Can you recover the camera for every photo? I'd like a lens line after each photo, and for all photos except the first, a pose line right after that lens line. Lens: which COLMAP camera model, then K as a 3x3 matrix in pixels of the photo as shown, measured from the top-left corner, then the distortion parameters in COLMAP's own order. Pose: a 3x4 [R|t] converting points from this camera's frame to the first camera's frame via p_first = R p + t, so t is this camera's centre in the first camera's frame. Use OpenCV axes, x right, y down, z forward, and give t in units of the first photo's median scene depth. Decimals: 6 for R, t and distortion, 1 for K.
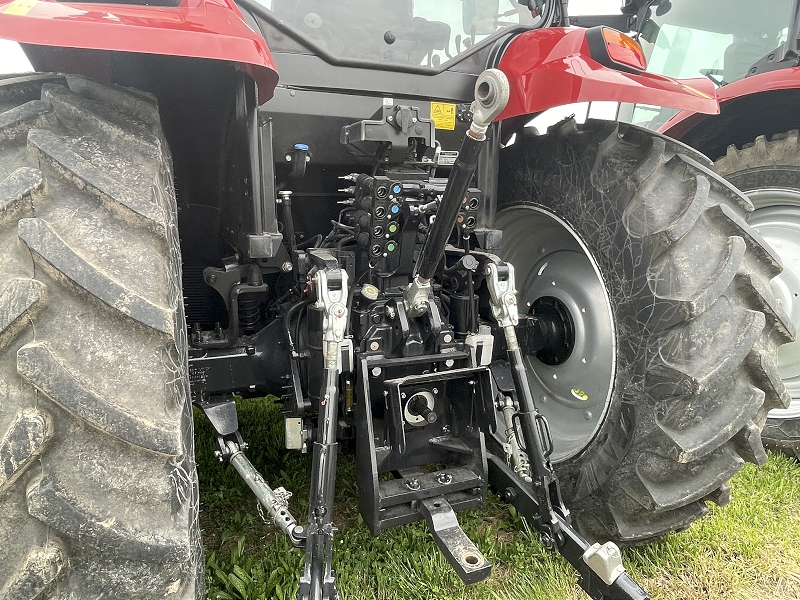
lens RADIAL K [[487.4, 0, 423.6], [0, 487.4, 317.9], [0, 0, 1]] dist [-0.003292, 0.000449]
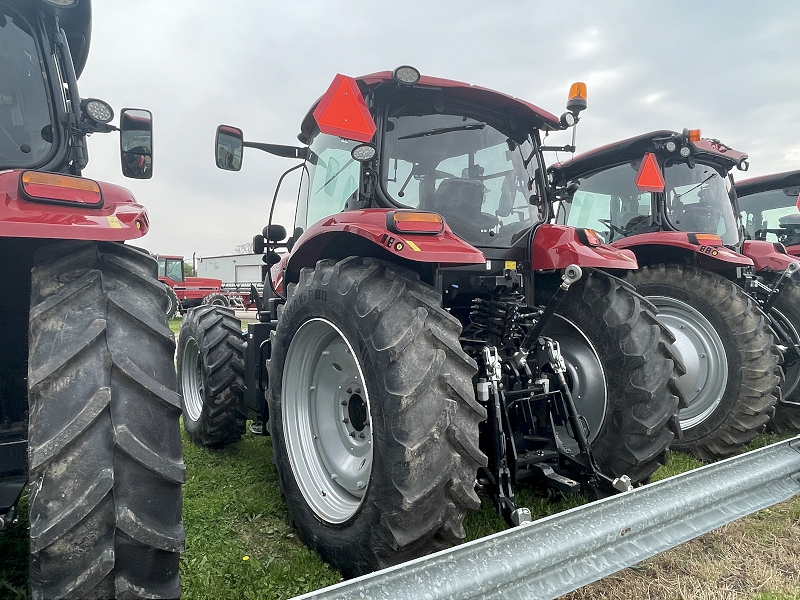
lens RADIAL K [[487.4, 0, 423.6], [0, 487.4, 317.9], [0, 0, 1]] dist [-0.003292, 0.000449]
pose [[0.977669, -0.023427, 0.208839, -0.783137], [0.060853, 0.982750, -0.174640, 0.111352], [-0.201145, 0.183449, 0.962230, -0.842906]]
